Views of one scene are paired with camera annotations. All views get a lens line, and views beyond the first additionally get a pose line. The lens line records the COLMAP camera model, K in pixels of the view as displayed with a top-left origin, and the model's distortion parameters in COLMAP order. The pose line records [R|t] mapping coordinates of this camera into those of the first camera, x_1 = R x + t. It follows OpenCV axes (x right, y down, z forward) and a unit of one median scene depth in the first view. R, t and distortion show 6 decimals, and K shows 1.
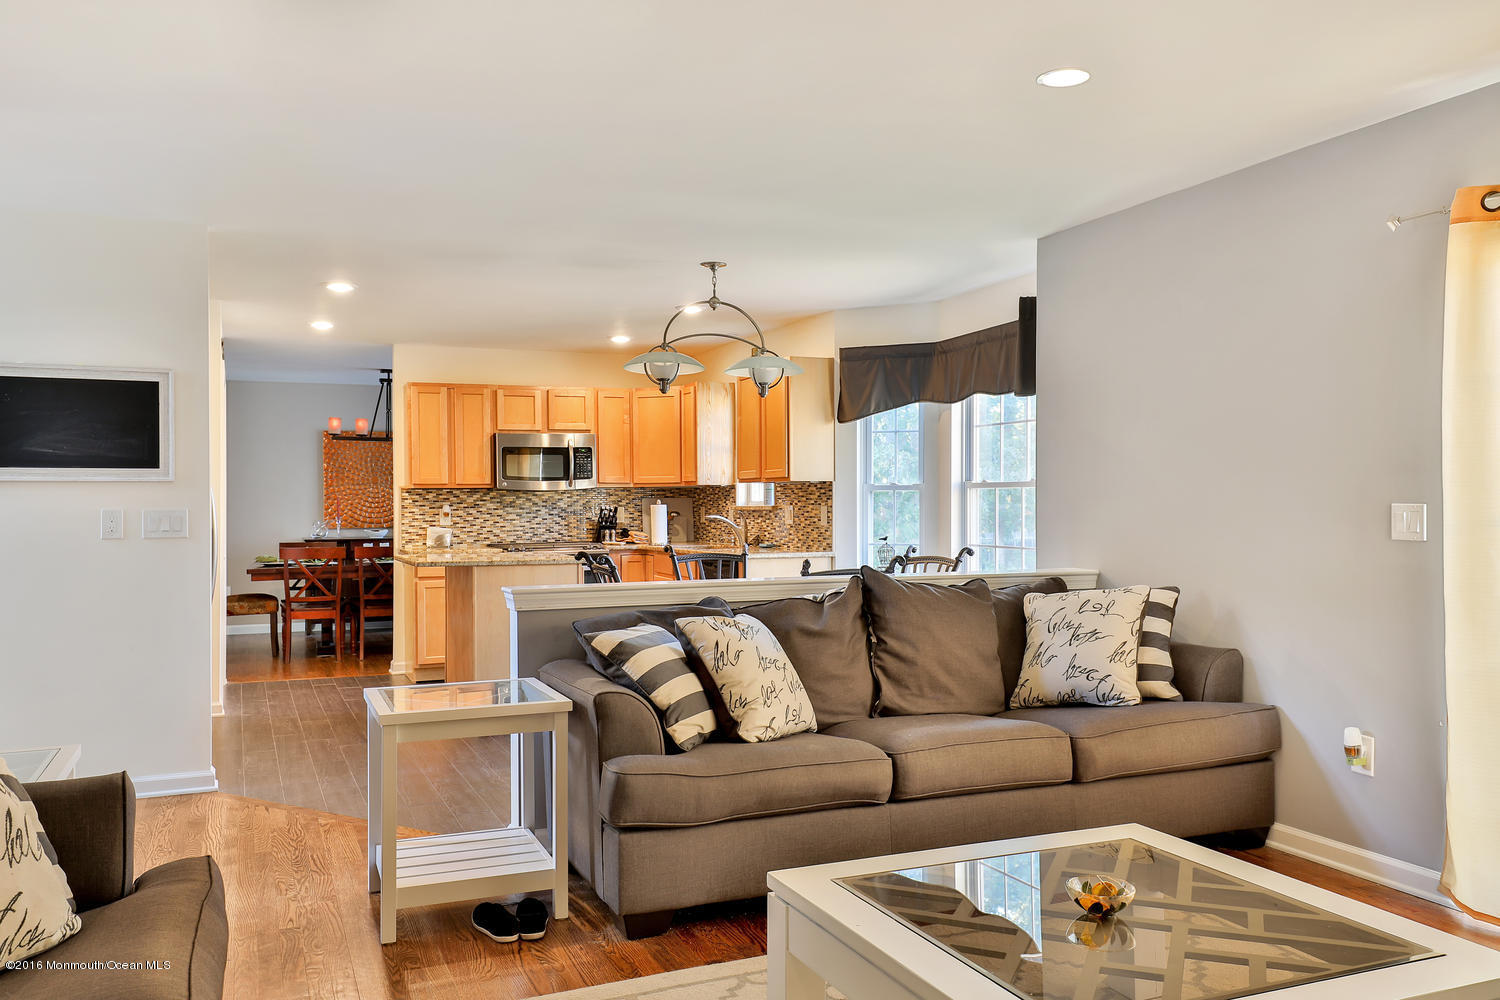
lens RADIAL K [[1245.1, 0, 789.3], [0, 1245.1, 470.8], [0, 0, 1]] dist [0.037010, 0.014484]
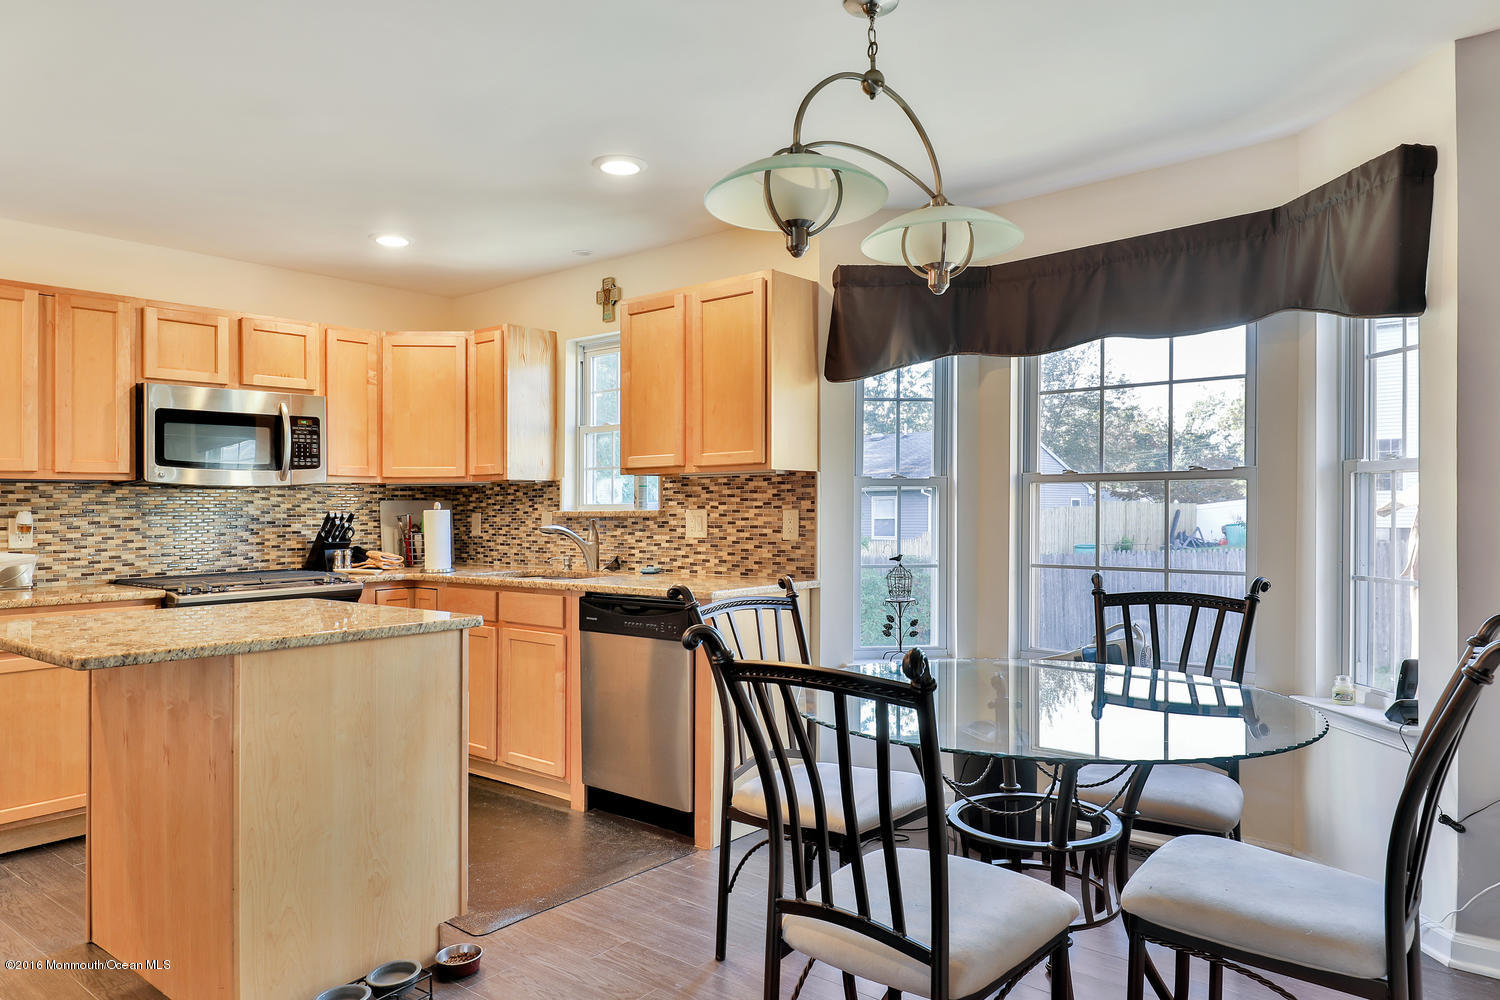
lens RADIAL K [[973.7, 0, 786.0], [0, 973.7, 484.1], [0, 0, 1]] dist [0.025080, -0.005979]
pose [[0.885857, 0.009865, 0.463854, -0.178684], [-0.008434, 0.999951, -0.005160, 0.014774], [-0.463882, 0.000659, 0.885897, 0.461539]]
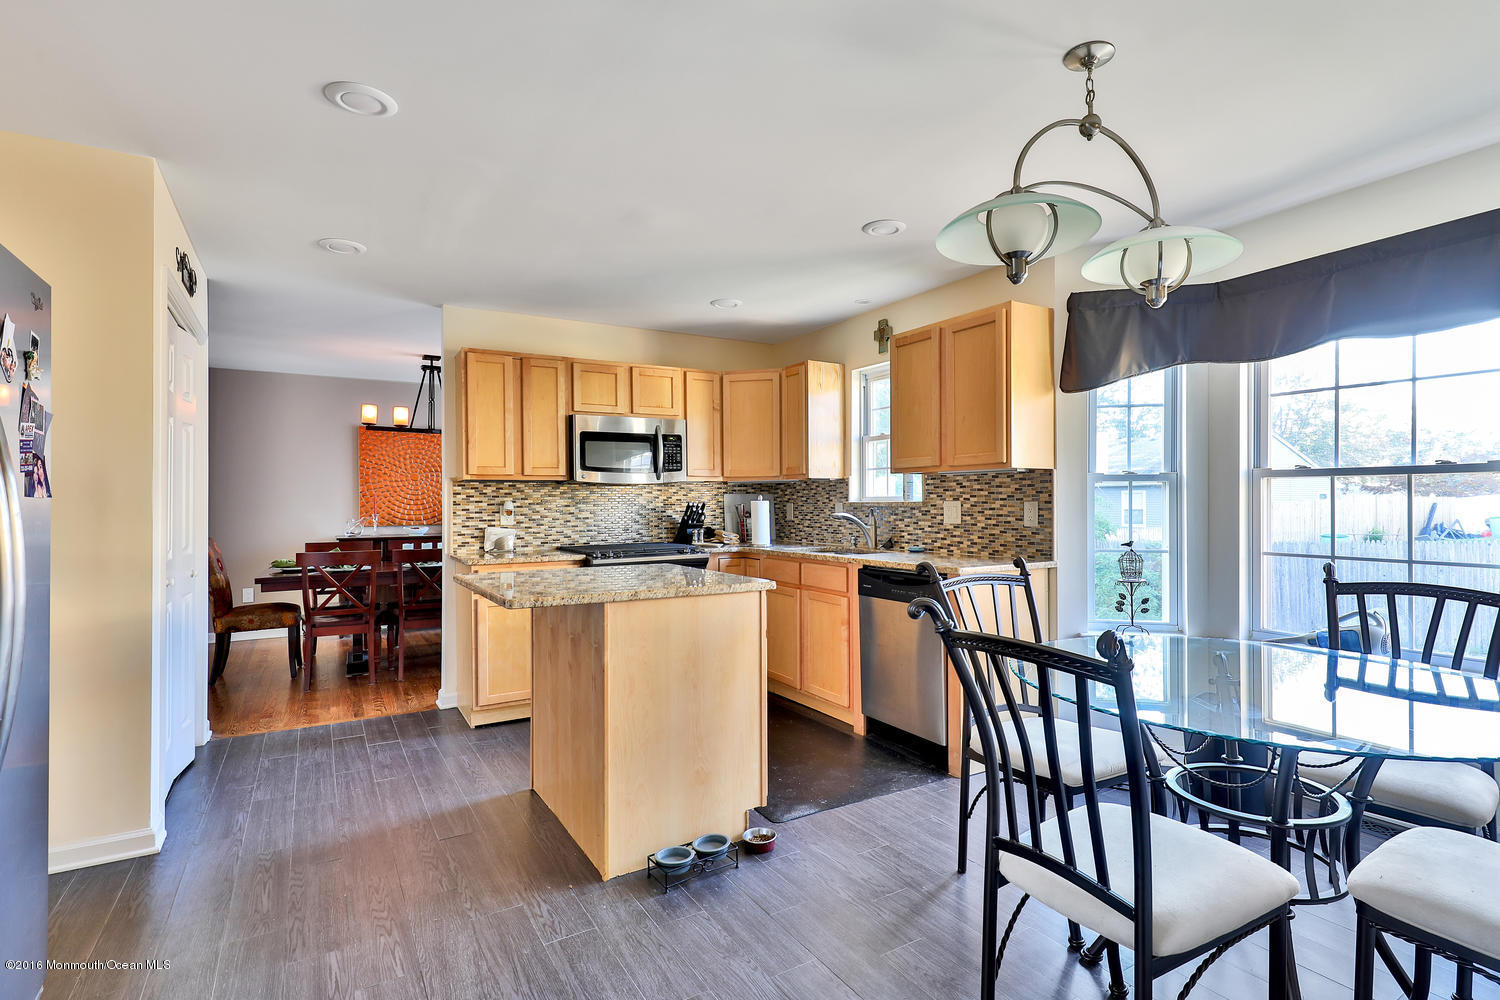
lens RADIAL K [[747.7, 0, 793.3], [0, 747.7, 483.8], [0, 0, 1]] dist [0.005703, 0.002626]
pose [[0.988020, 0.003786, 0.154278, -0.162233], [-0.003801, 0.999993, -0.000201, 0.015093], [-0.154278, -0.000388, 0.988027, 0.470746]]
